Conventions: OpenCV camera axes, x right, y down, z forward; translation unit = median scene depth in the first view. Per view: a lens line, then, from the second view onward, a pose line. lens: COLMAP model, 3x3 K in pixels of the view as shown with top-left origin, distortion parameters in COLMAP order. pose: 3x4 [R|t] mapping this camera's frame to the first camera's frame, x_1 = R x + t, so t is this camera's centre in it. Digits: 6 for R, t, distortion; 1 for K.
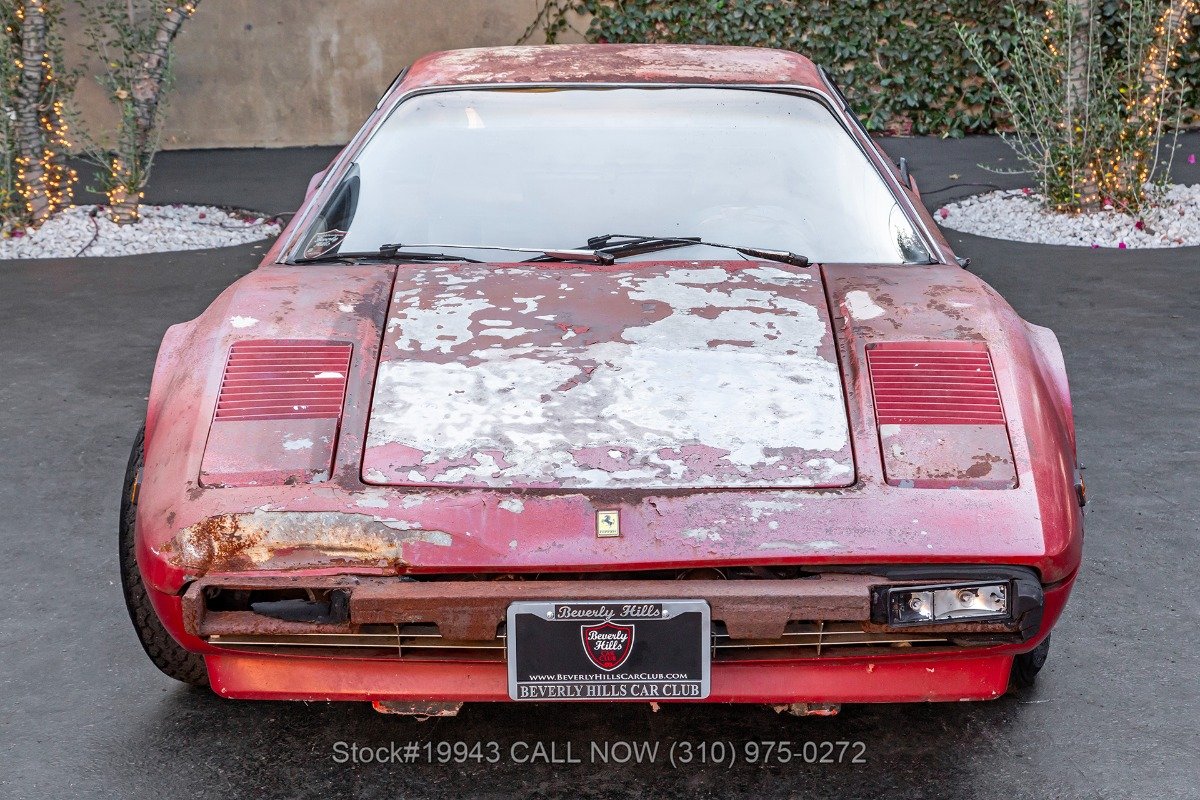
lens RADIAL K [[2400.1, 0, 610.6], [0, 2400.1, 401.1], [0, 0, 1]] dist [0.287797, 0.000000]
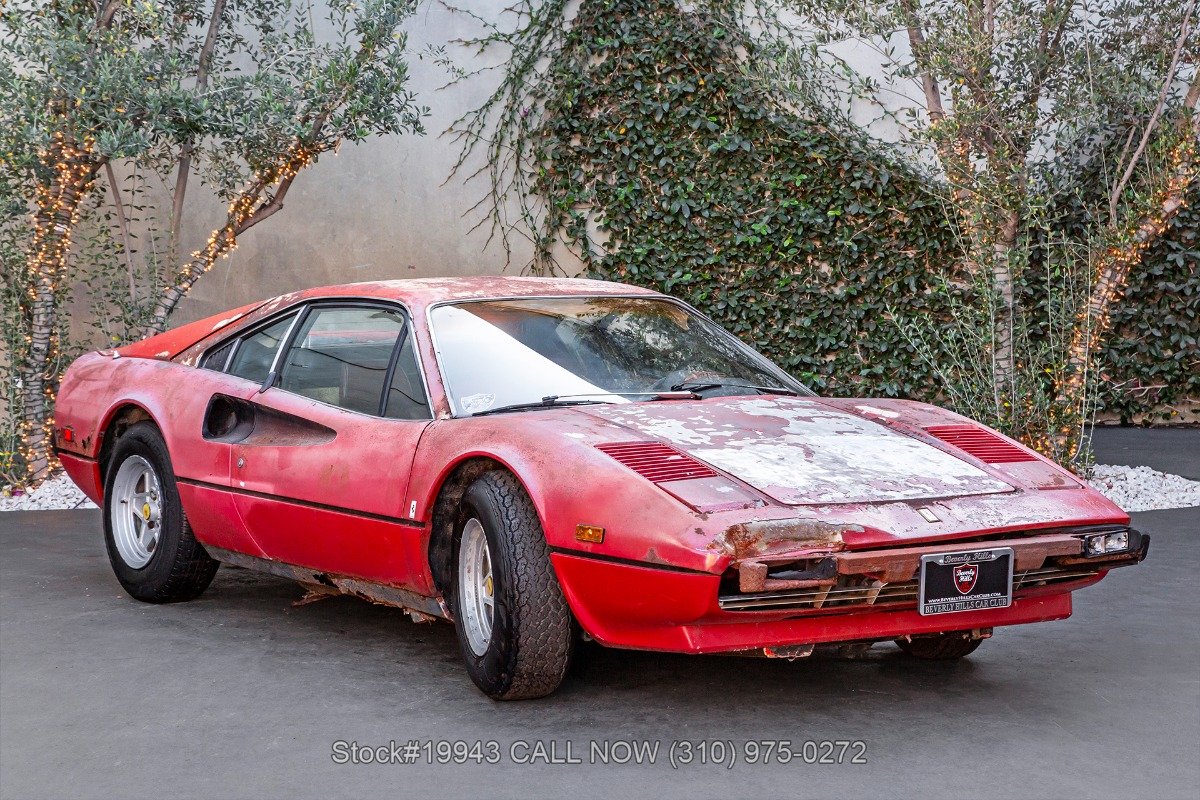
lens RADIAL K [[2754.2, 0, 599.5], [0, 2754.2, 378.6], [0, 0, 1]] dist [0.340284, 0.000000]
pose [[0.999342, 0.008972, -0.035132, 0.042215], [-0.014032, 0.989105, -0.146541, 0.044260], [0.033435, 0.146938, 0.988581, -0.162136]]
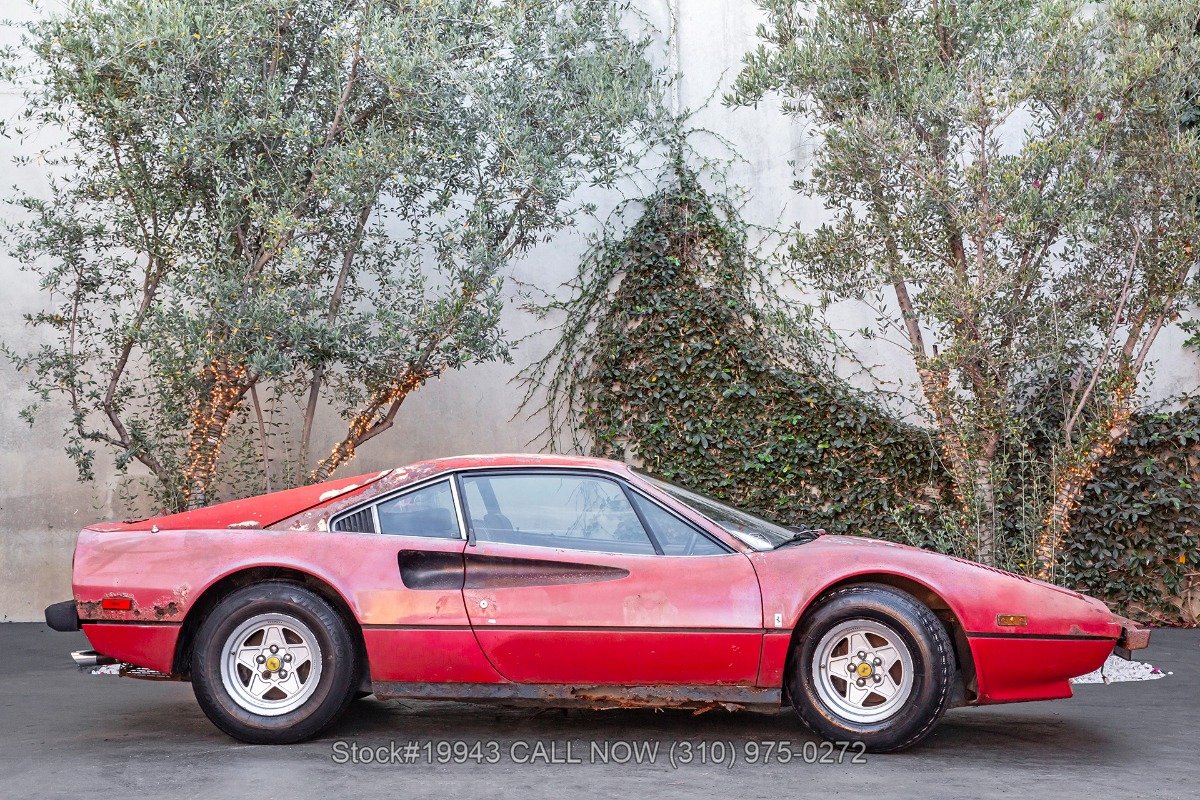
lens RADIAL K [[2029.5, 0, 608.3], [0, 2029.5, 393.9], [0, 0, 1]] dist [0.194184, 0.000000]
pose [[0.999648, 0.016230, -0.020988, 0.008111], [-0.020990, 0.967640, -0.251461, 0.048642], [0.016227, 0.251813, 0.967640, -0.064095]]
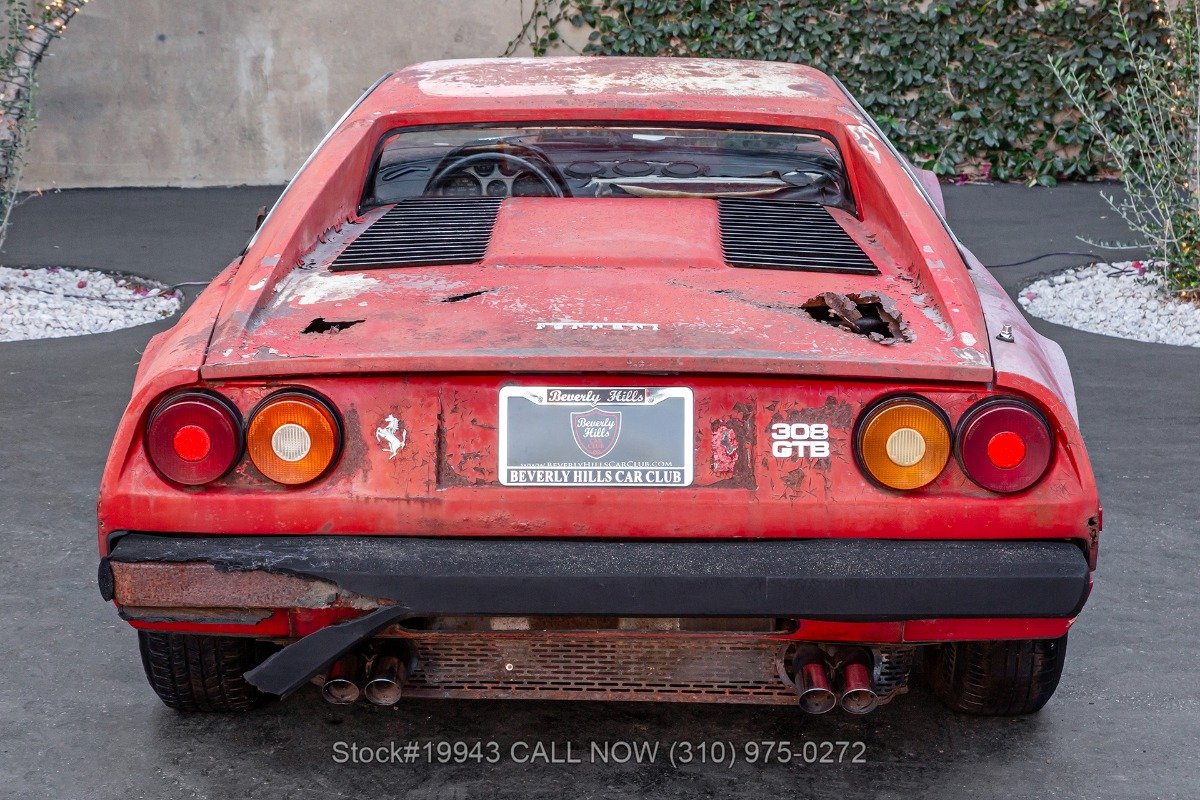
lens RADIAL K [[2754.2, 0, 599.8], [0, 2754.2, 398.8], [0, 0, 1]] dist [0.340284, 0.000000]
pose [[0.999820, 0.013668, -0.013176, 0.009117], [-0.013852, 0.999806, -0.013981, -0.024163], [0.012982, 0.014161, 0.999815, 0.085167]]
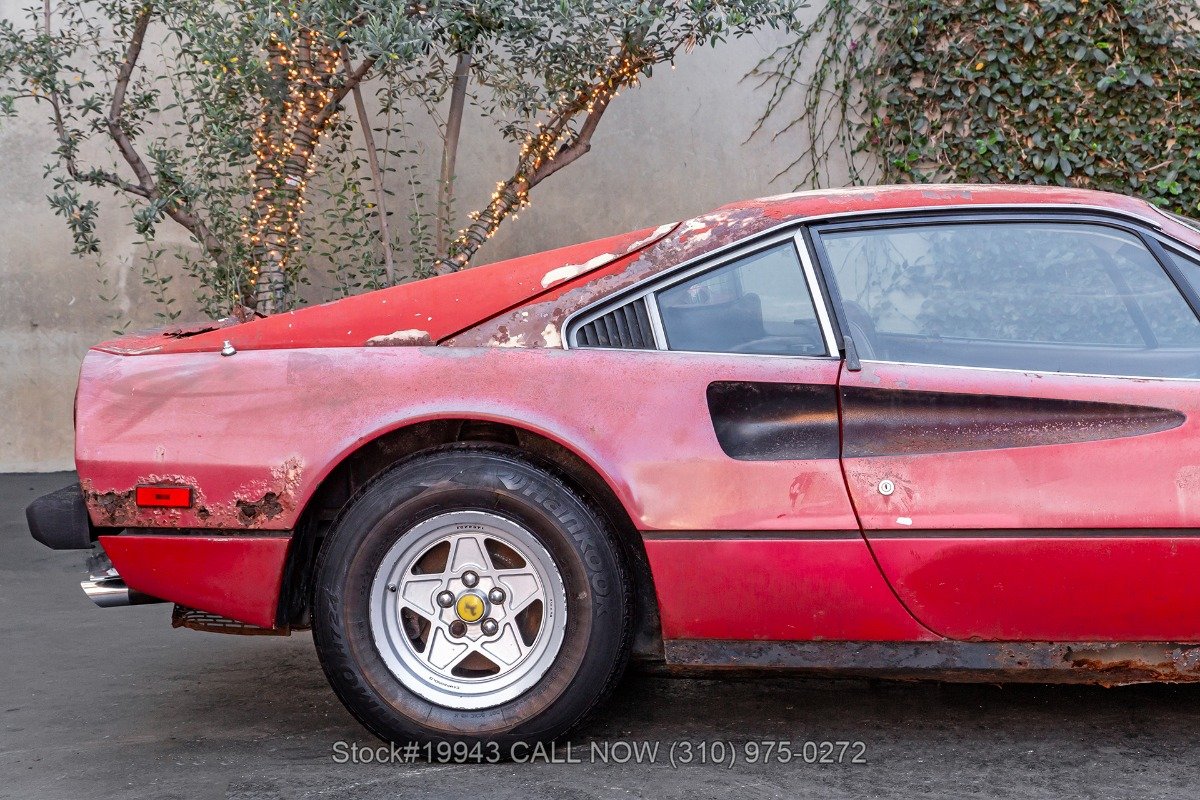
lens RADIAL K [[2675.2, 0, 614.0], [0, 2675.2, 422.2], [0, 0, 1]] dist [0.294316, 0.000000]
pose [[0.997141, -0.004403, -0.075433, -0.043934], [-0.006342, 0.989901, -0.141618, 0.009794], [0.075295, 0.141691, 0.987043, 0.116649]]
